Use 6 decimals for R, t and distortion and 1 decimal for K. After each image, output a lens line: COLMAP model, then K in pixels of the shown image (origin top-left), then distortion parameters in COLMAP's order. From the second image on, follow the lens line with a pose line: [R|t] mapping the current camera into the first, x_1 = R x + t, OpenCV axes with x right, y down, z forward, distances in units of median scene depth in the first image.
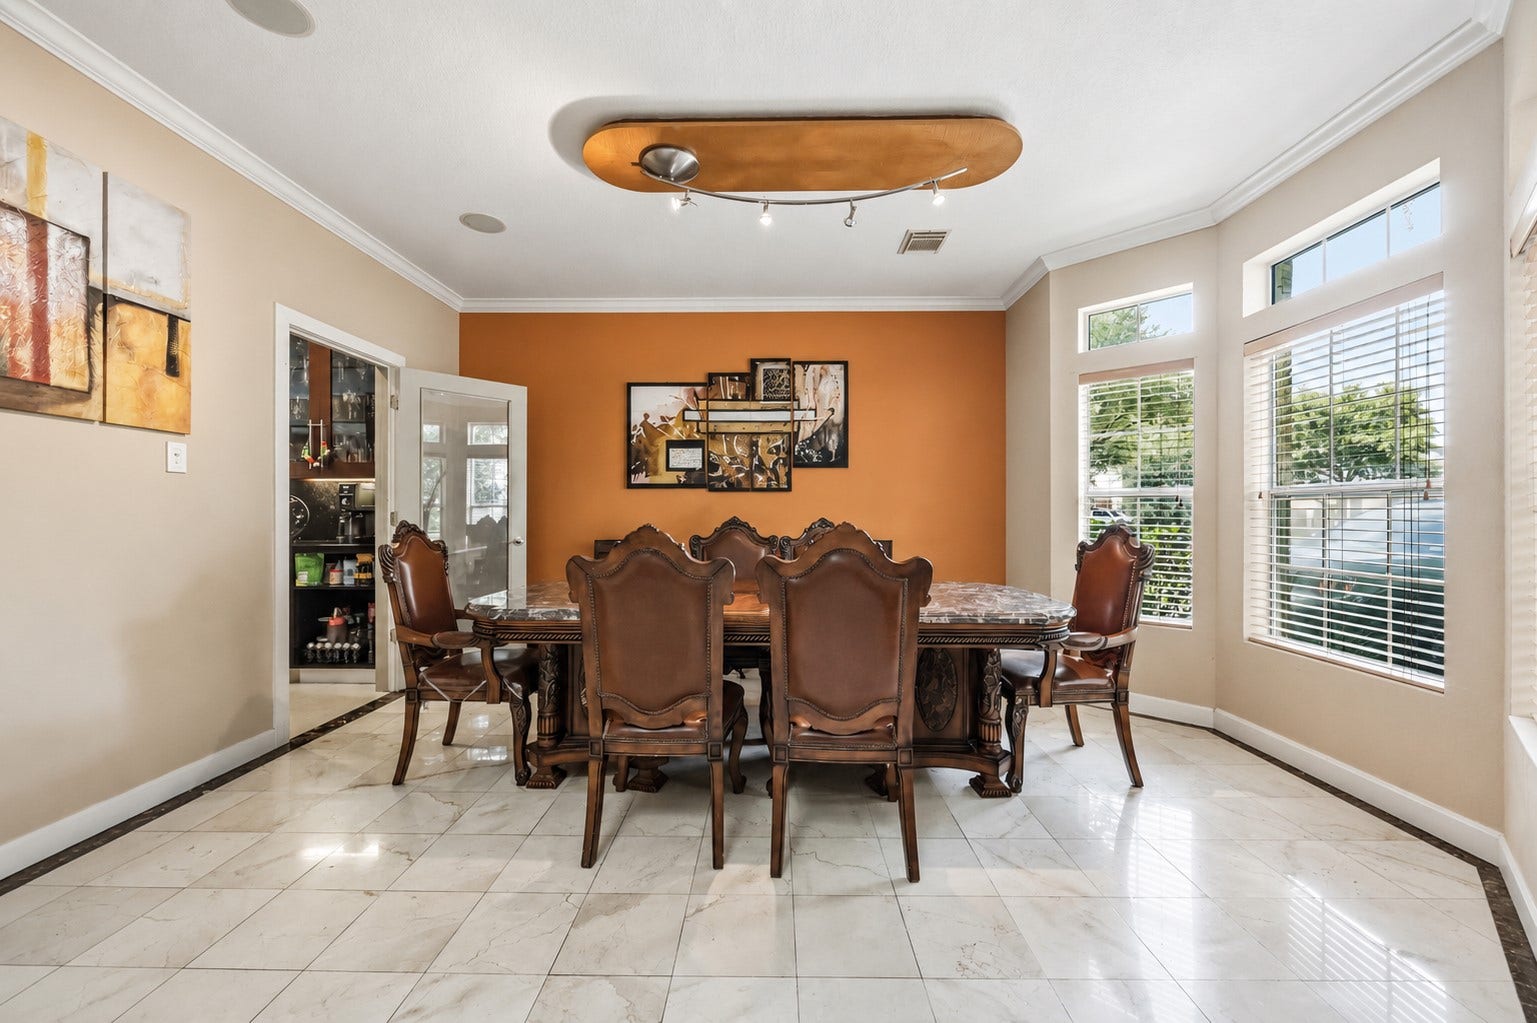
lens RADIAL K [[578.8, 0, 767.9], [0, 578.8, 516.1], [0, 0, 1]] dist [-0.000985, -0.000014]
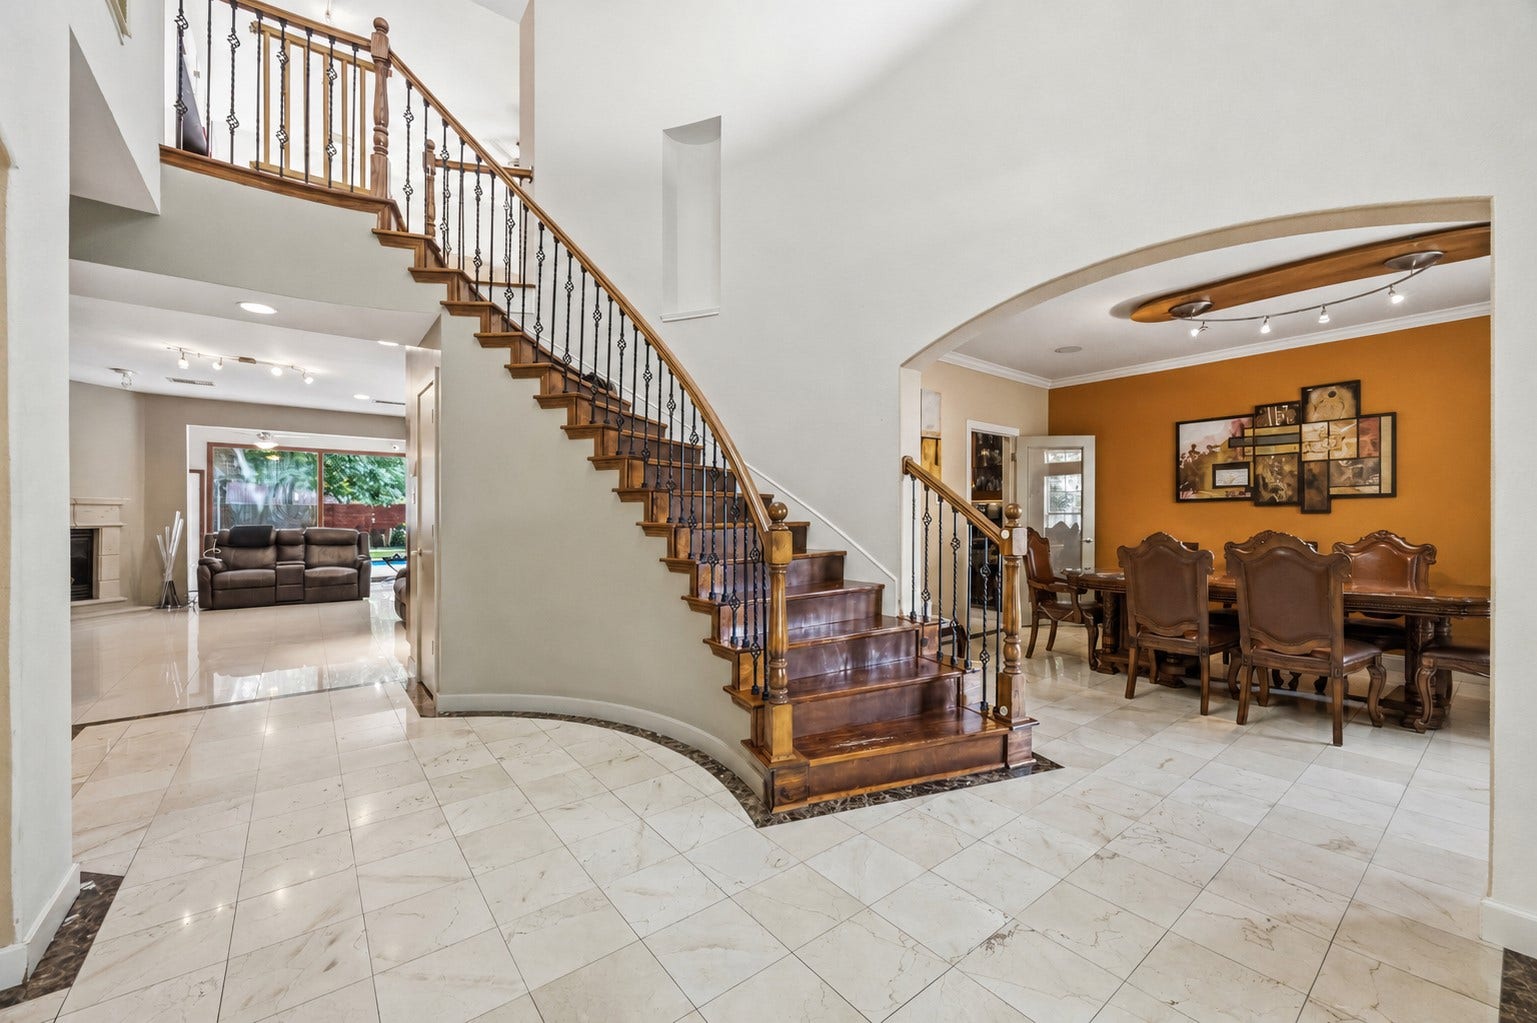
lens RADIAL K [[594.7, 0, 767.5], [0, 594.7, 518.0], [0, 0, 1]] dist [-0.001367, -0.000257]
pose [[0.630050, 0.003831, -0.776545, 0.262267], [-0.003044, 0.999992, 0.002463, -0.018751], [0.776549, 0.000812, 0.630057, -0.670732]]
